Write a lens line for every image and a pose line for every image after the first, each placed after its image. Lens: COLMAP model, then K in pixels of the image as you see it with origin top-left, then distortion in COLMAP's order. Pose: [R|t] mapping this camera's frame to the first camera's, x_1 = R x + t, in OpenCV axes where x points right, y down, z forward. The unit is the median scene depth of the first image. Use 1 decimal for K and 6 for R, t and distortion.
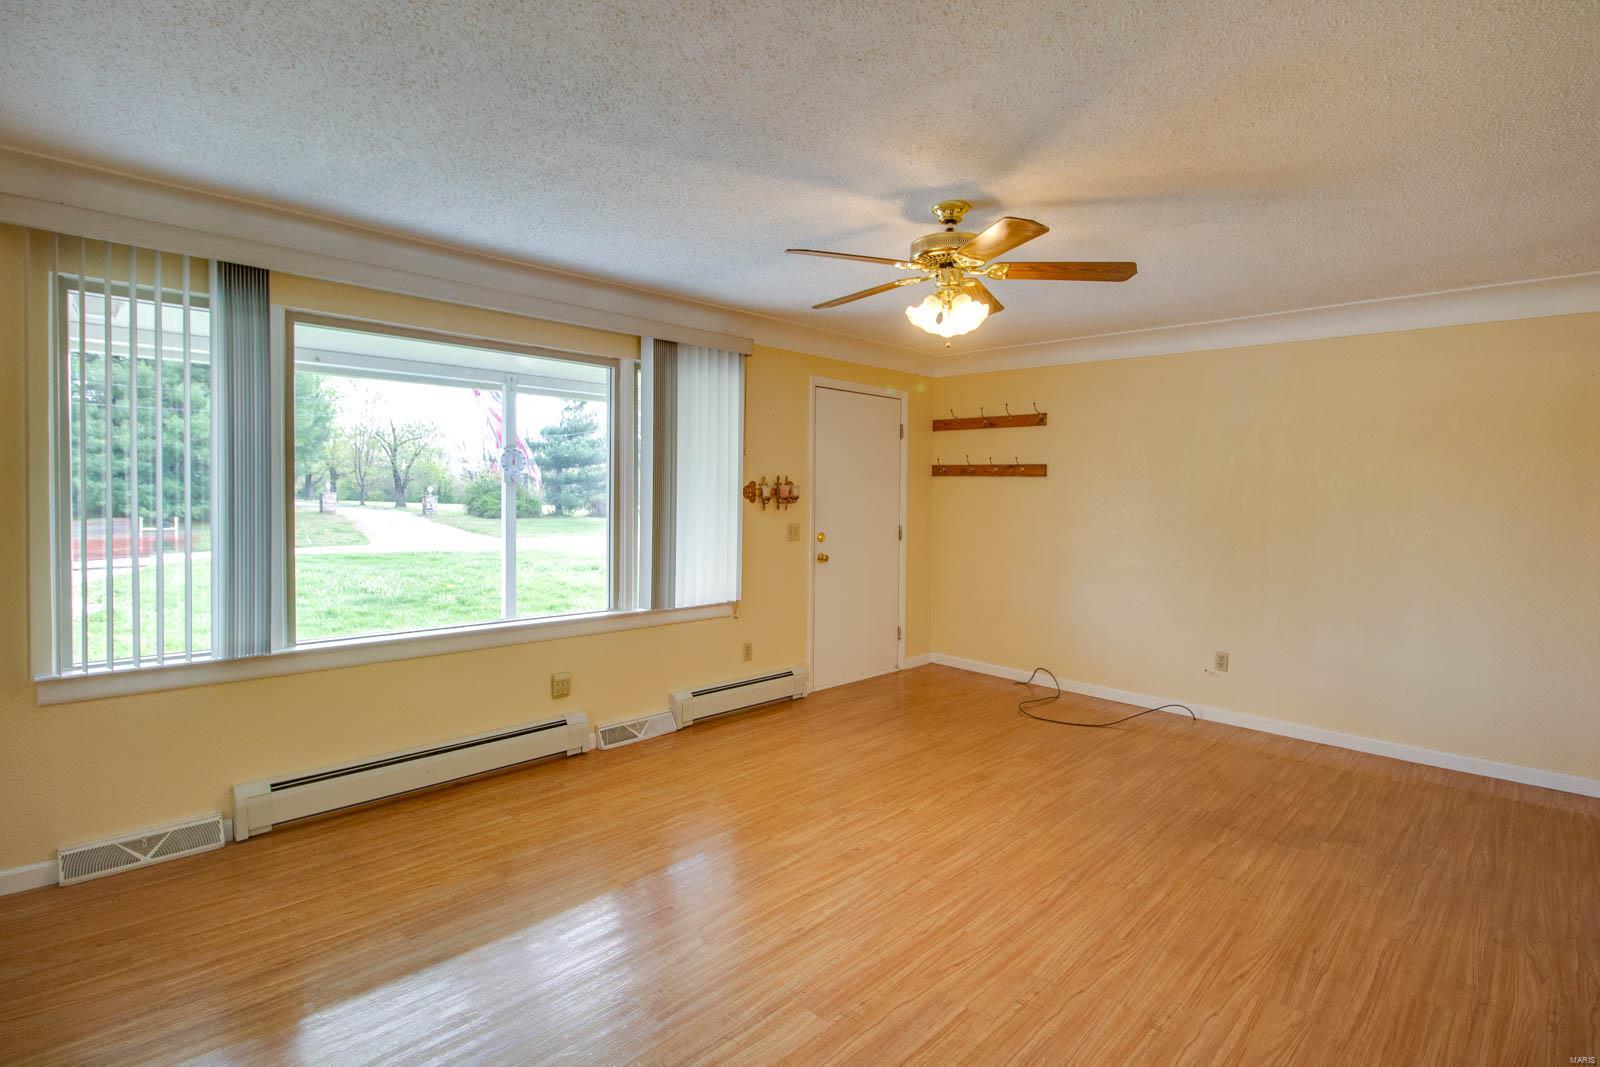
lens RADIAL K [[750.1, 0, 799.8], [0, 750.1, 507.2], [0, 0, 1]] dist [-0.002964, -0.000506]
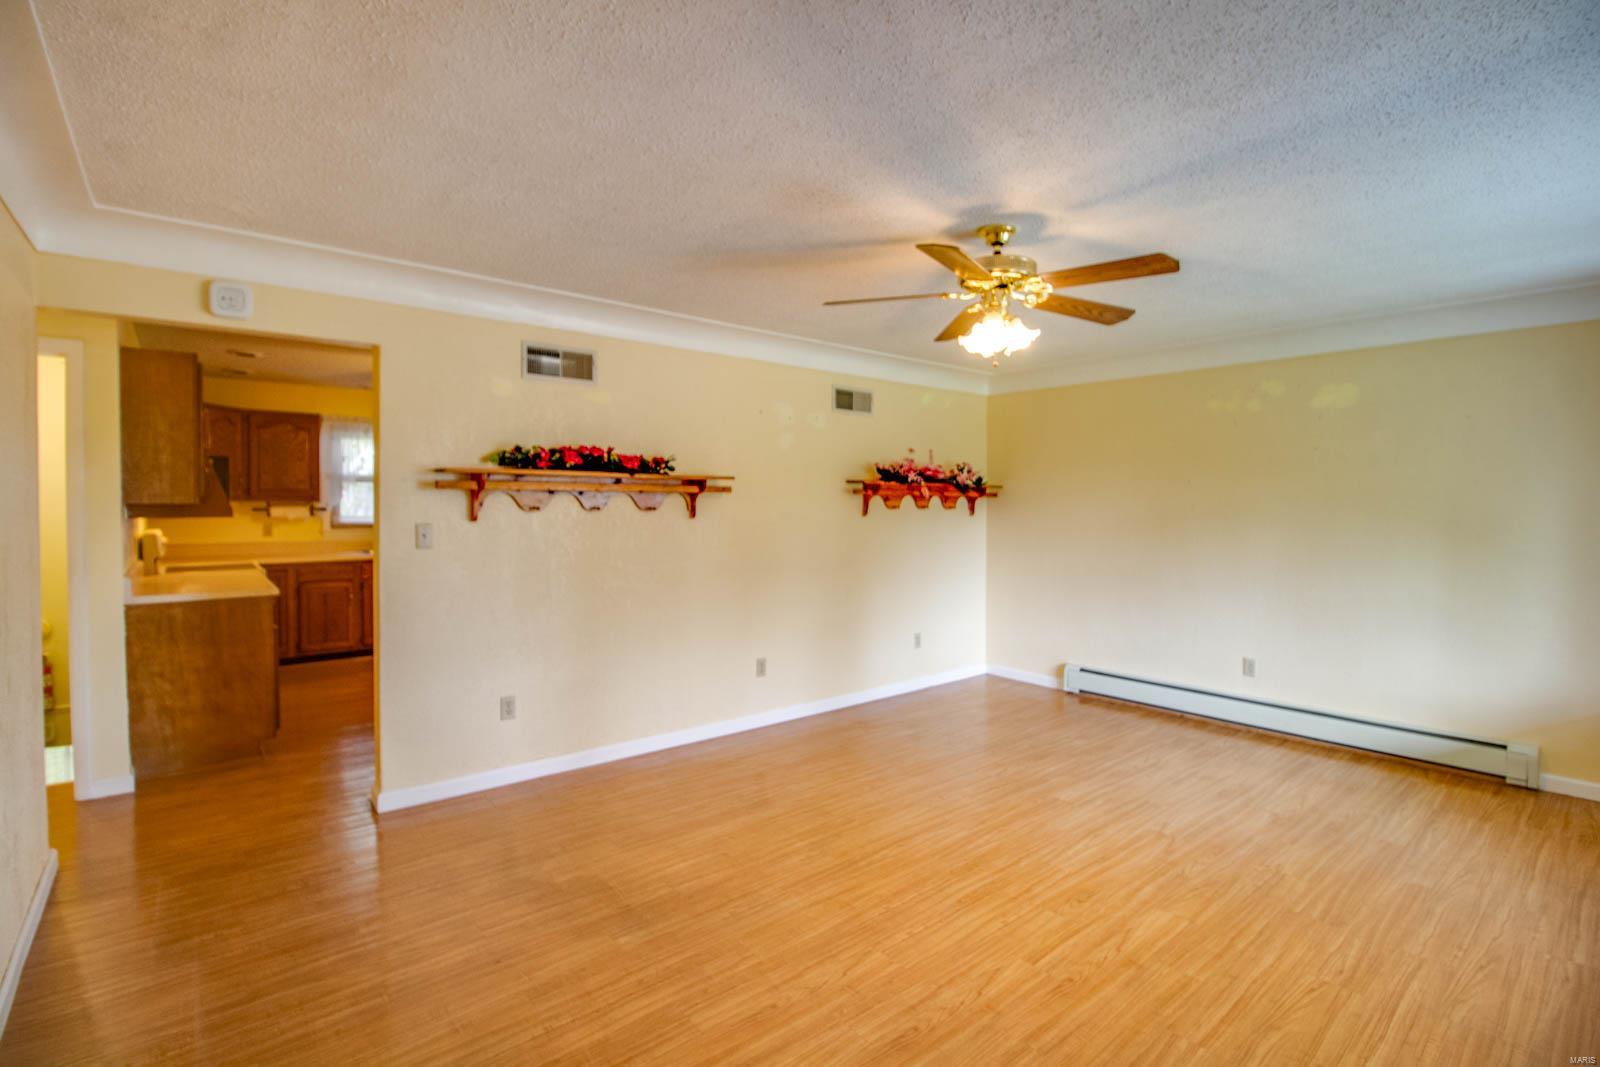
lens RADIAL K [[750.1, 0, 799.8], [0, 750.1, 507.2], [0, 0, 1]] dist [-0.002964, -0.000506]
pose [[-0.997153, -0.023394, 0.071688, 0.360514], [-0.020819, 0.999118, 0.036467, -0.045703], [-0.072478, 0.034870, -0.996760, 1.909917]]
